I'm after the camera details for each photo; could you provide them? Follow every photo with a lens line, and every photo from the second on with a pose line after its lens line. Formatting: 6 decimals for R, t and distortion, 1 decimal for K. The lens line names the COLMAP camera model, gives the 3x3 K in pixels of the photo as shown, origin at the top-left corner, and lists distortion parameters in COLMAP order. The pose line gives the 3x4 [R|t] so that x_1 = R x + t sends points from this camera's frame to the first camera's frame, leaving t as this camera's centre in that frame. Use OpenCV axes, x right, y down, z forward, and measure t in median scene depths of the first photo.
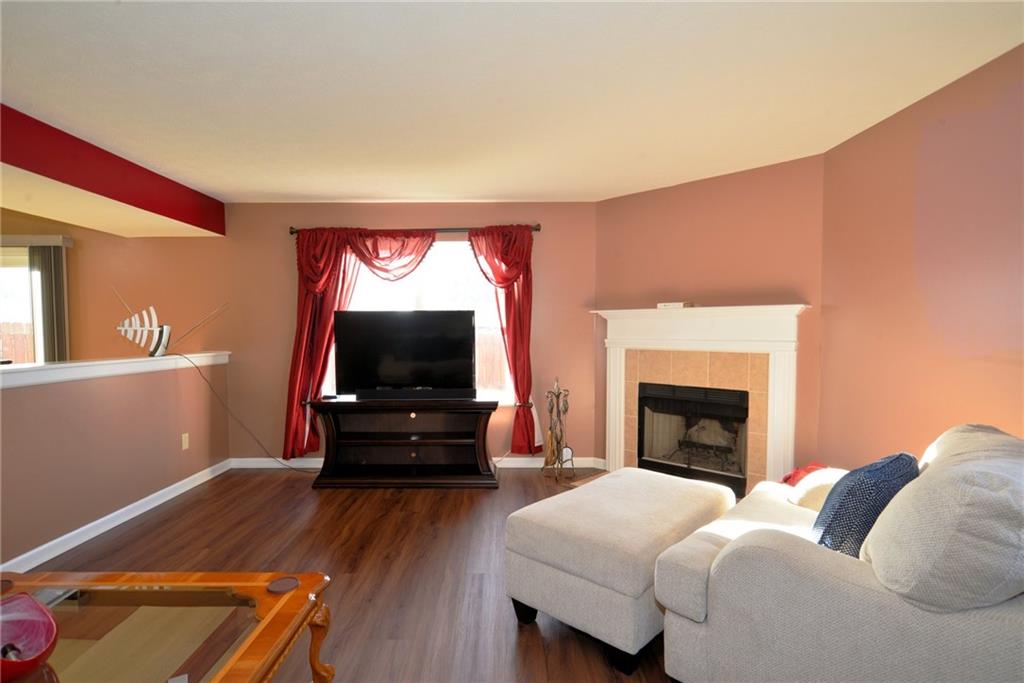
lens RADIAL K [[508.9, 0, 508.6], [0, 508.9, 349.3], [0, 0, 1]] dist [-0.003910, 0.000716]
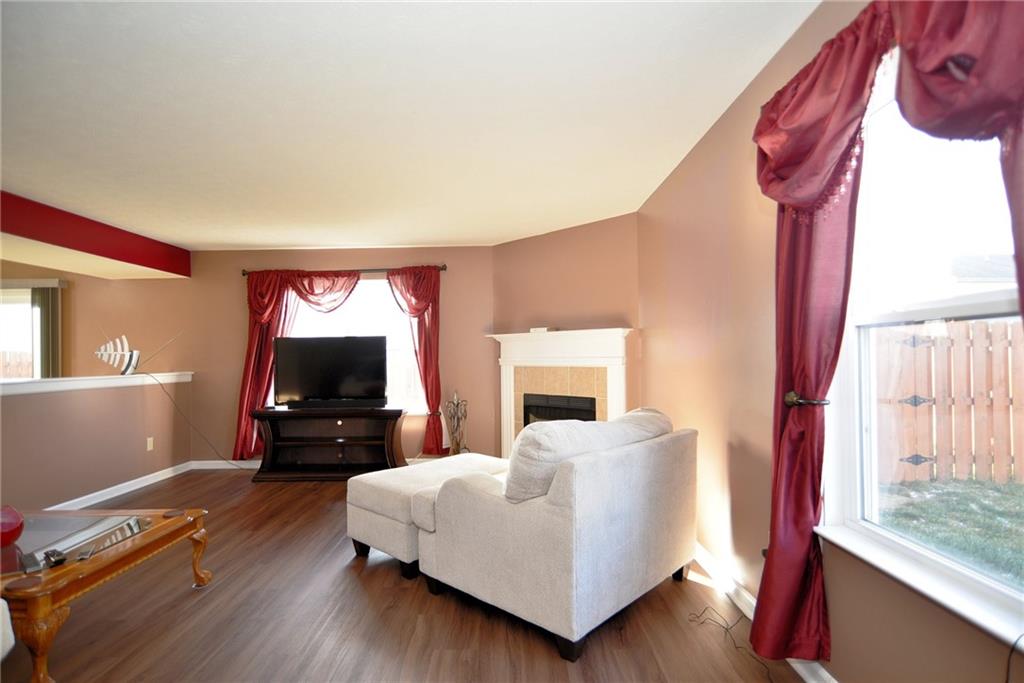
lens RADIAL K [[508.9, 0, 508.6], [0, 508.9, 349.3], [0, 0, 1]] dist [-0.003910, 0.000716]
pose [[0.999878, -0.010531, -0.011566, 0.230891], [0.009934, 0.998675, -0.050500, 0.020276], [0.012082, 0.050379, 0.998657, -0.214019]]
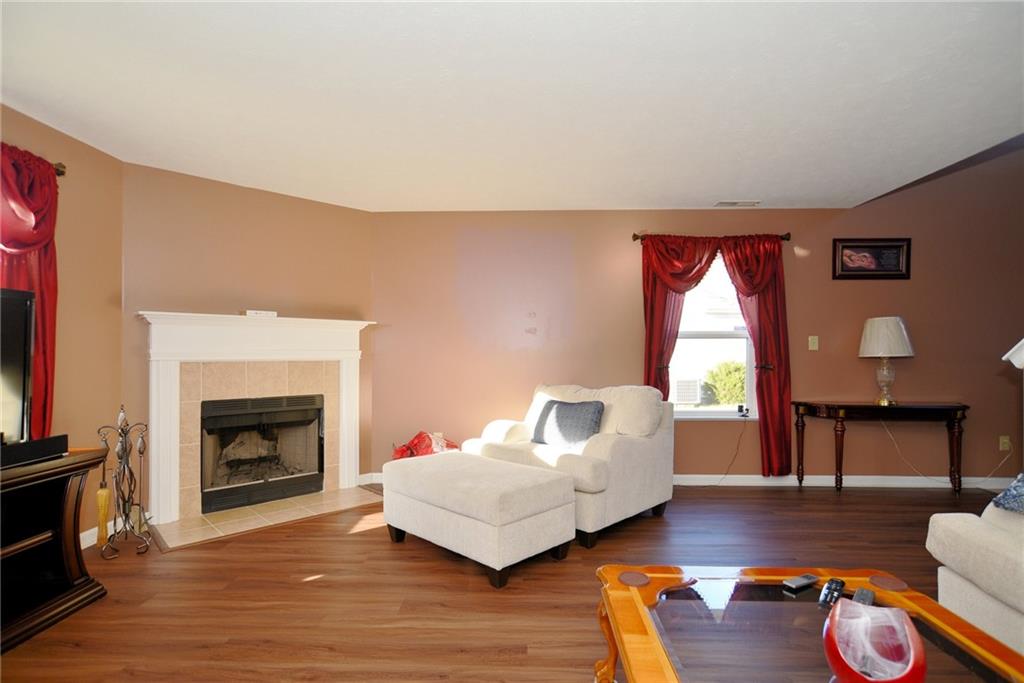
lens RADIAL K [[508.9, 0, 508.6], [0, 508.9, 349.3], [0, 0, 1]] dist [-0.003910, 0.000716]
pose [[0.045634, 0.006091, 0.998940, -0.546847], [0.036885, 0.999289, -0.007778, 0.004707], [-0.998277, 0.037201, 0.045377, 0.445131]]
